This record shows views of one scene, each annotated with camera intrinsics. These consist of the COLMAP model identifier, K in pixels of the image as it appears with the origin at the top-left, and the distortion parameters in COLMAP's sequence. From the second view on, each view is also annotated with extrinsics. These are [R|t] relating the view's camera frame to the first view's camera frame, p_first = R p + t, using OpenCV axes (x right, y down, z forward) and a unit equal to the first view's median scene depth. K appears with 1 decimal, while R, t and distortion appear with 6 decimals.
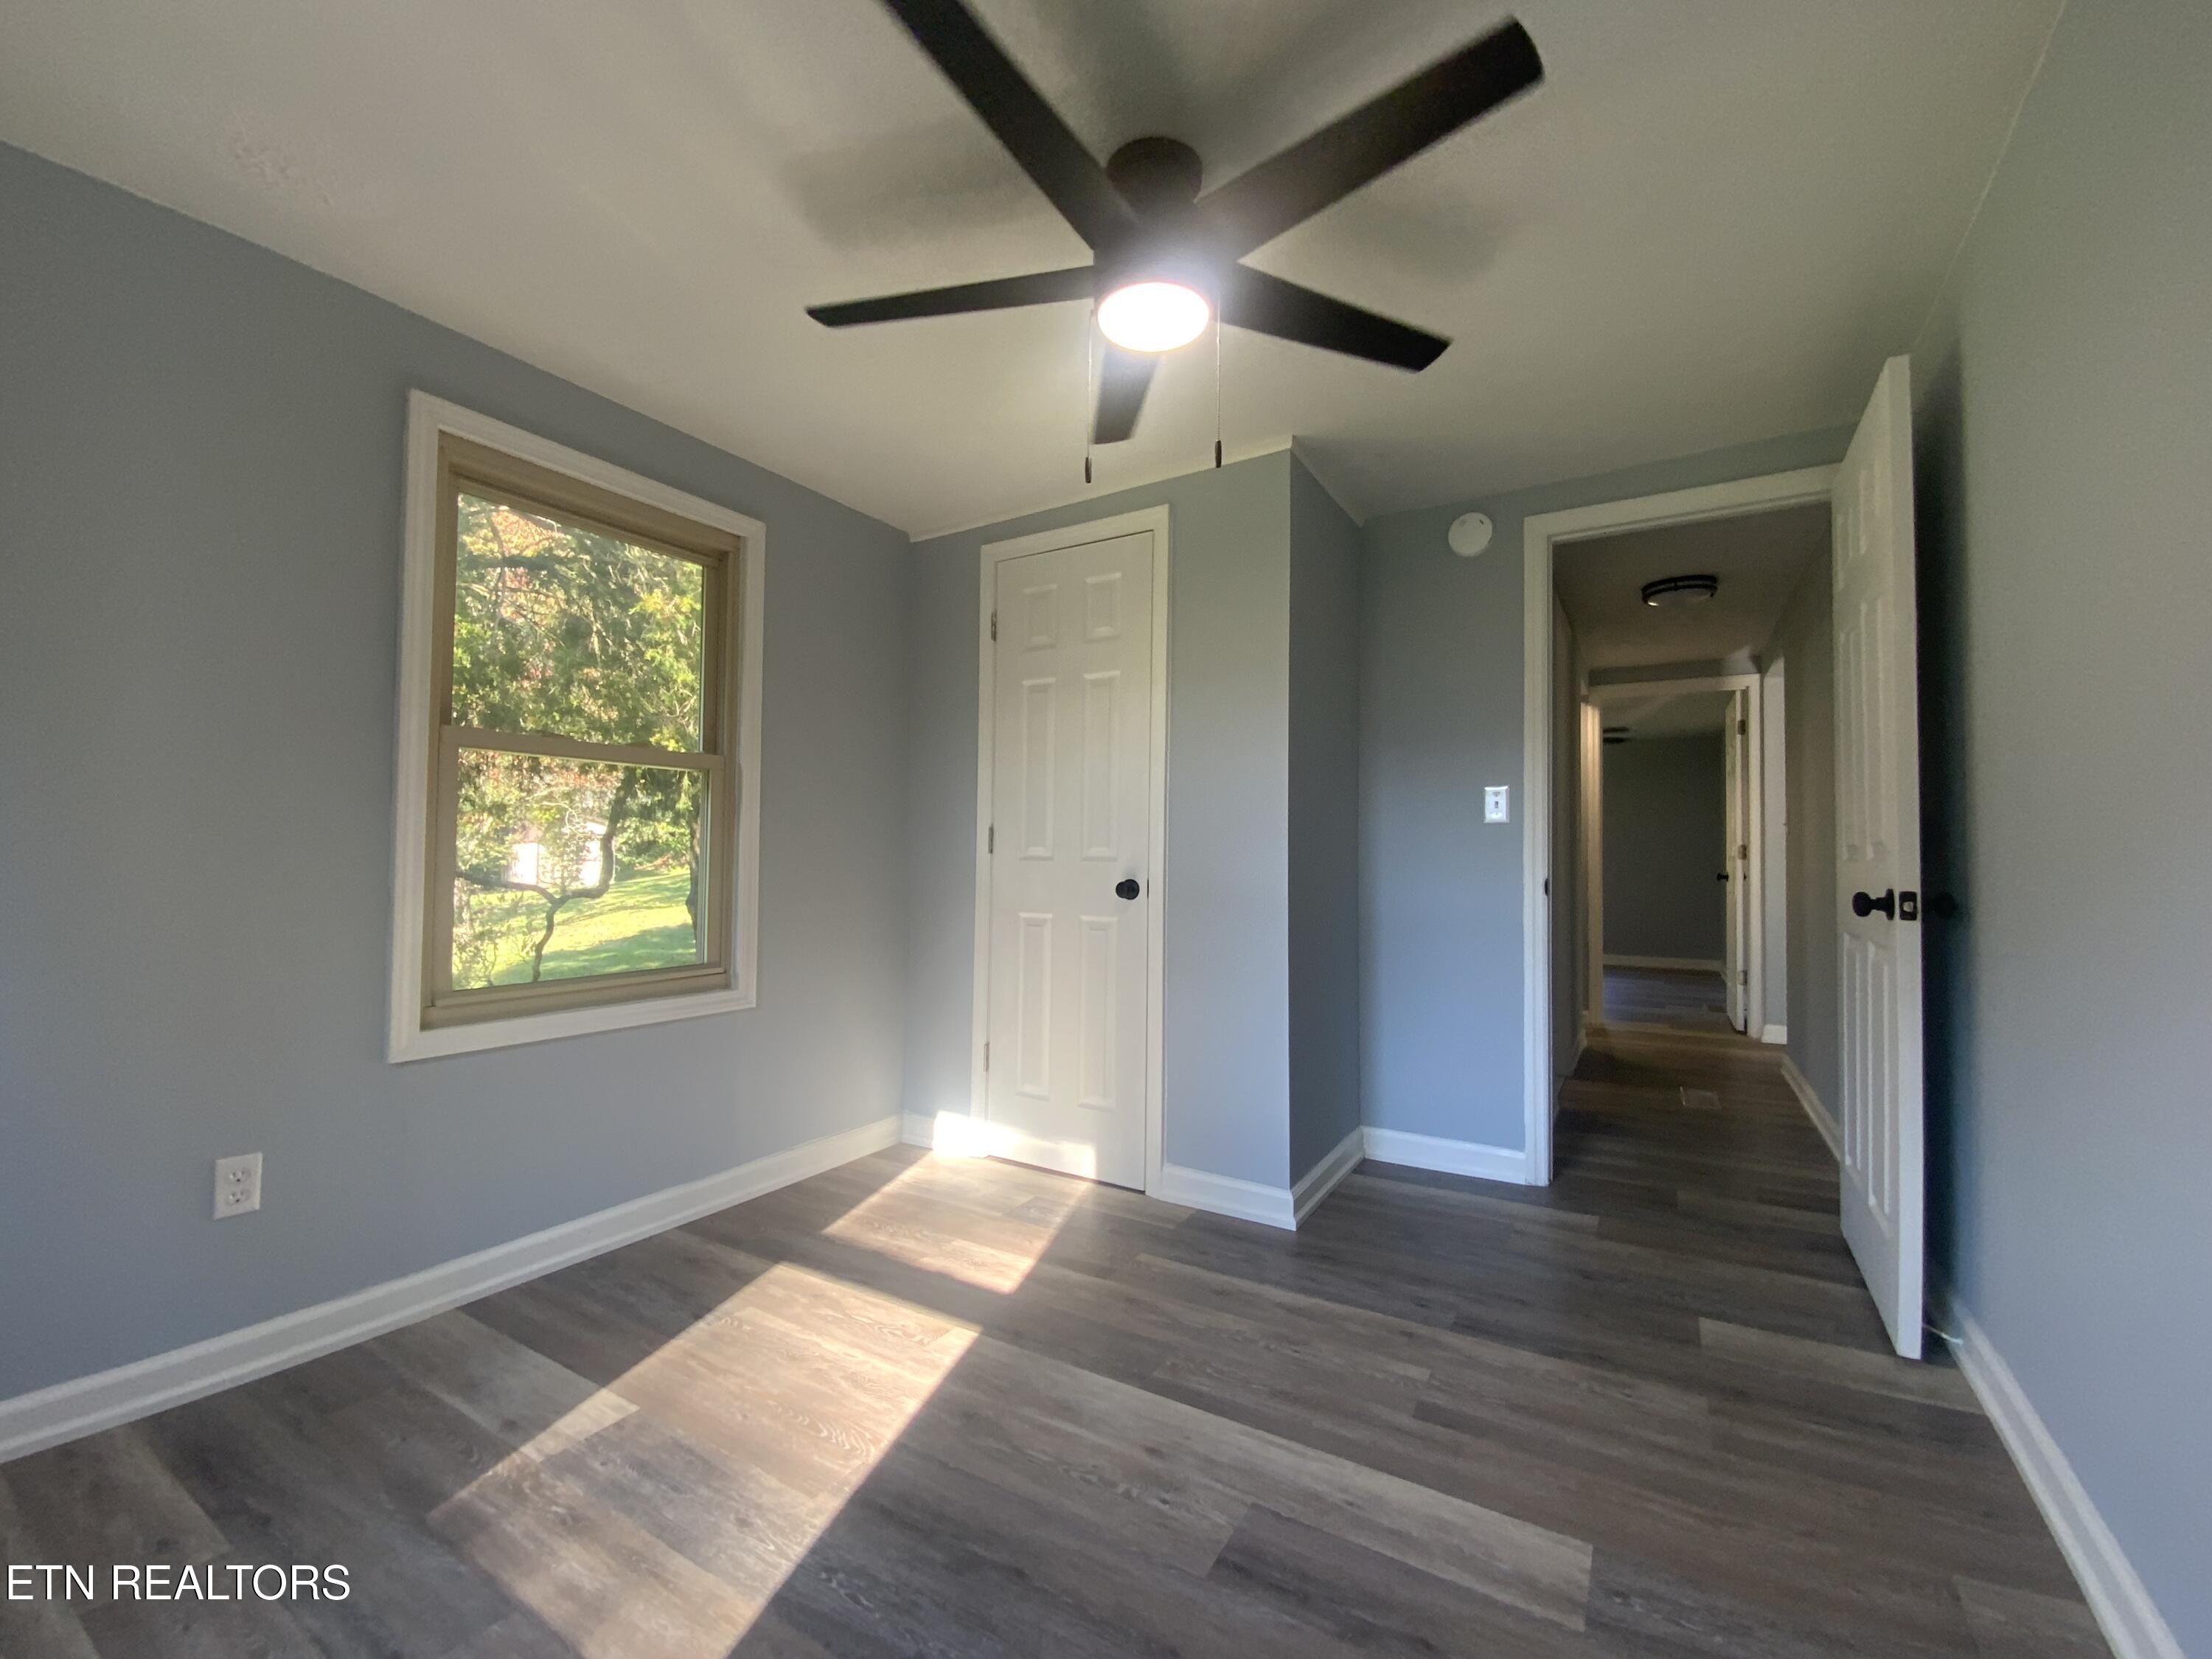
lens RADIAL K [[899.0, 0, 1106.0], [0, 899.0, 829.5], [0, 0, 1]] dist [-0.000595, -0.000153]
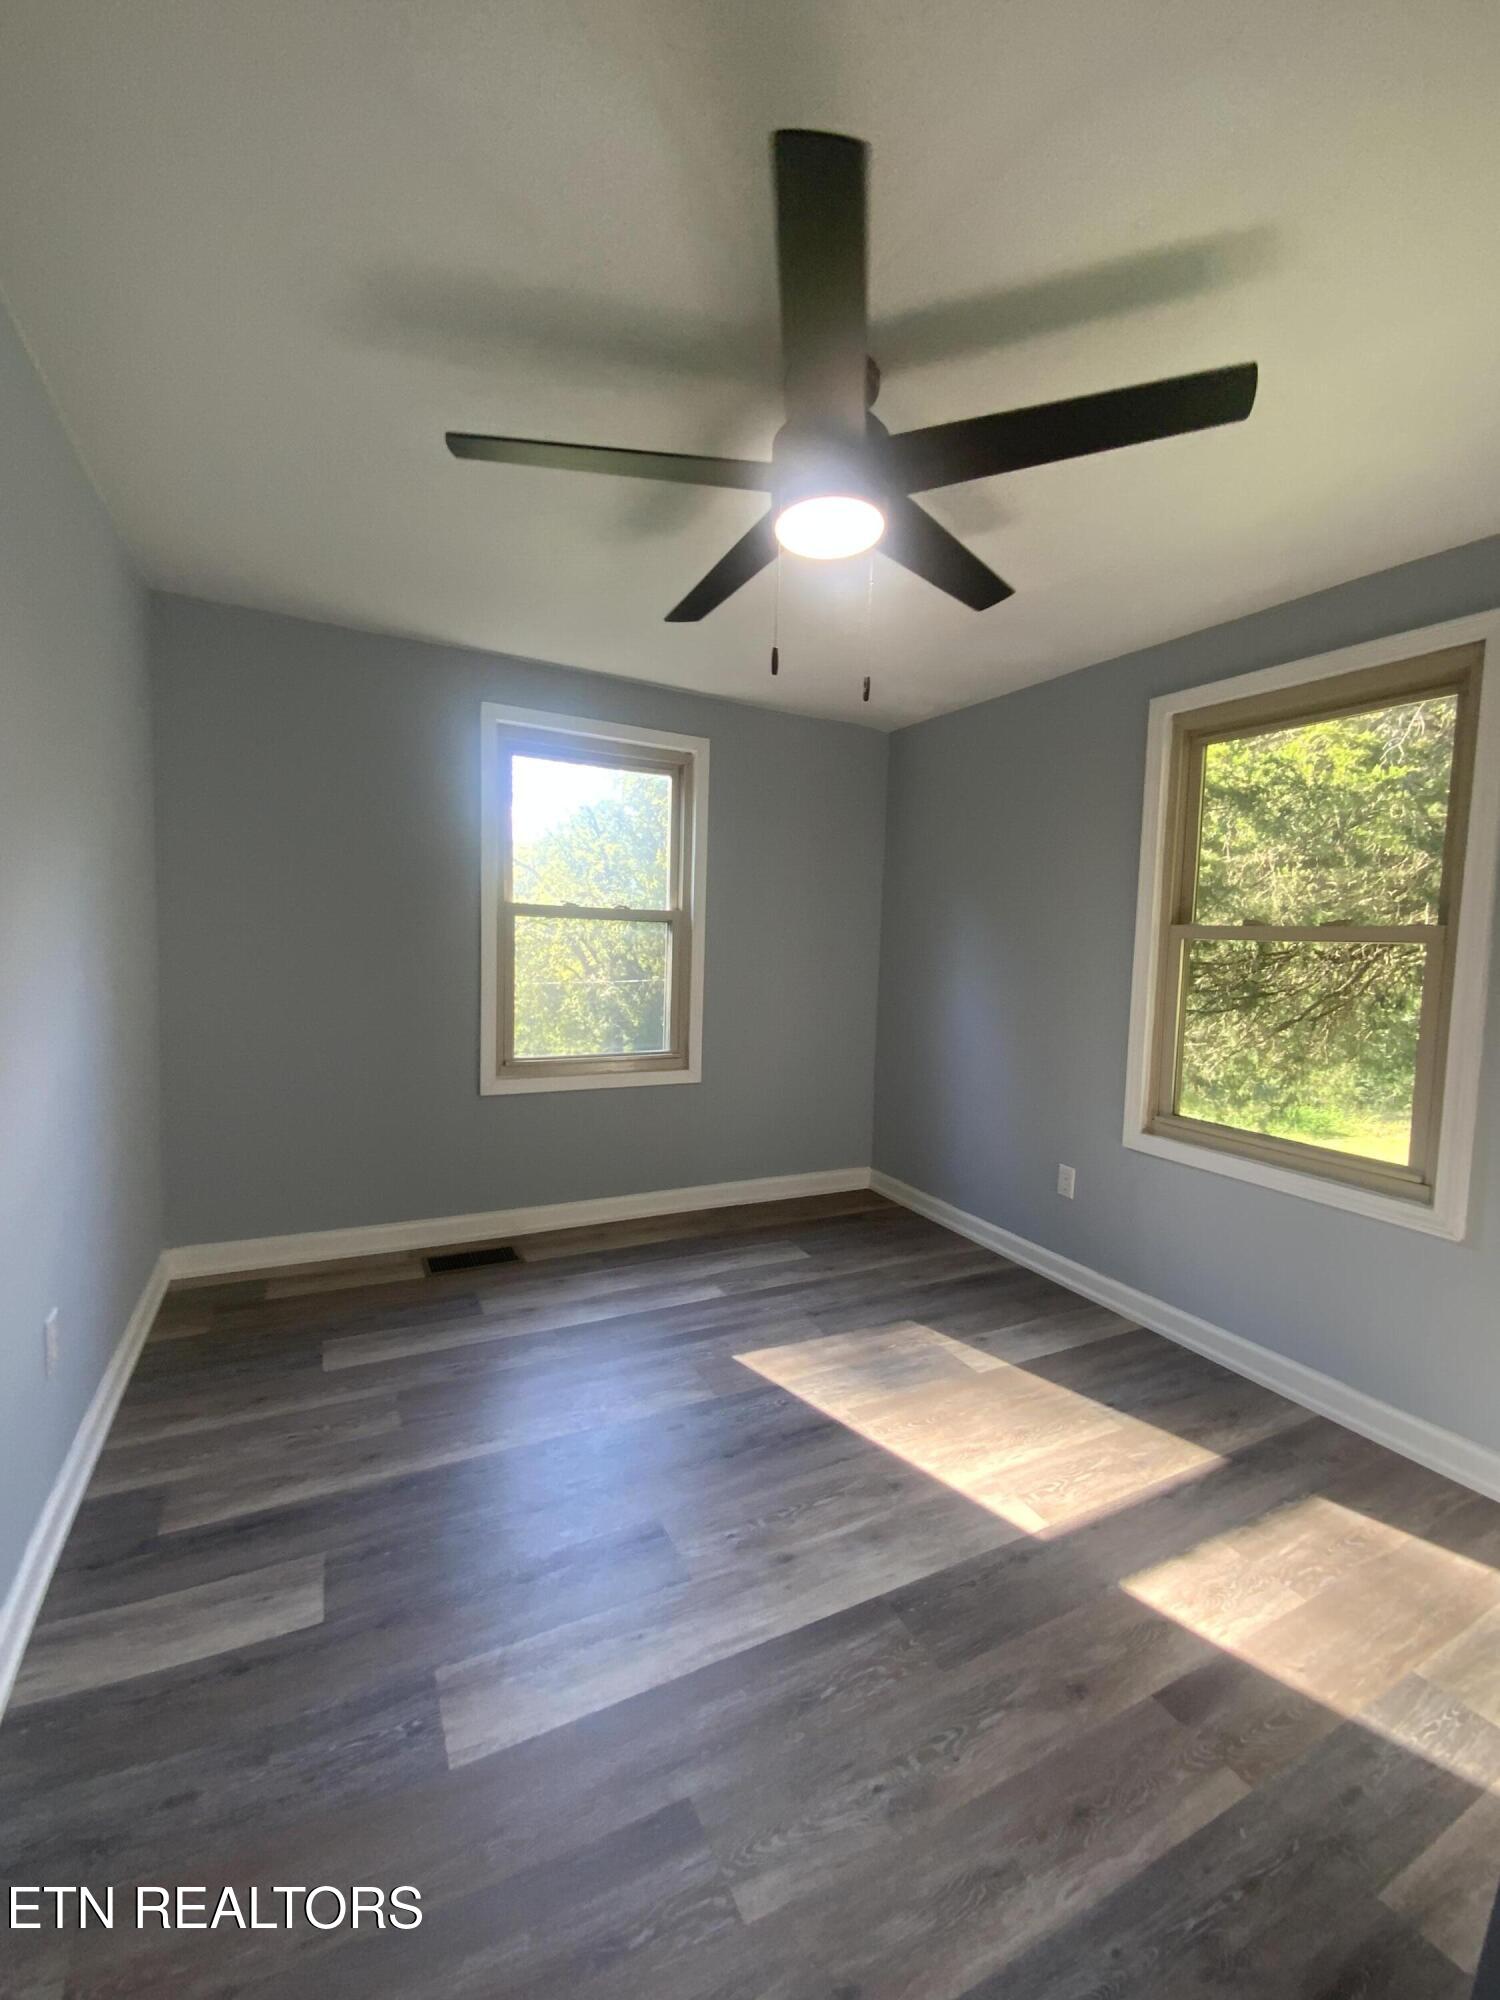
lens RADIAL K [[812.8, 0, 750.0], [0, 812.8, 1000.0], [0, 0, 1]] dist [-0.000595, -0.000153]
pose [[-0.509499, 0.043942, -0.859349, 0.783234], [-0.011352, 0.998265, 0.057776, -0.072821], [0.860397, 0.039192, -0.508116, 1.210922]]
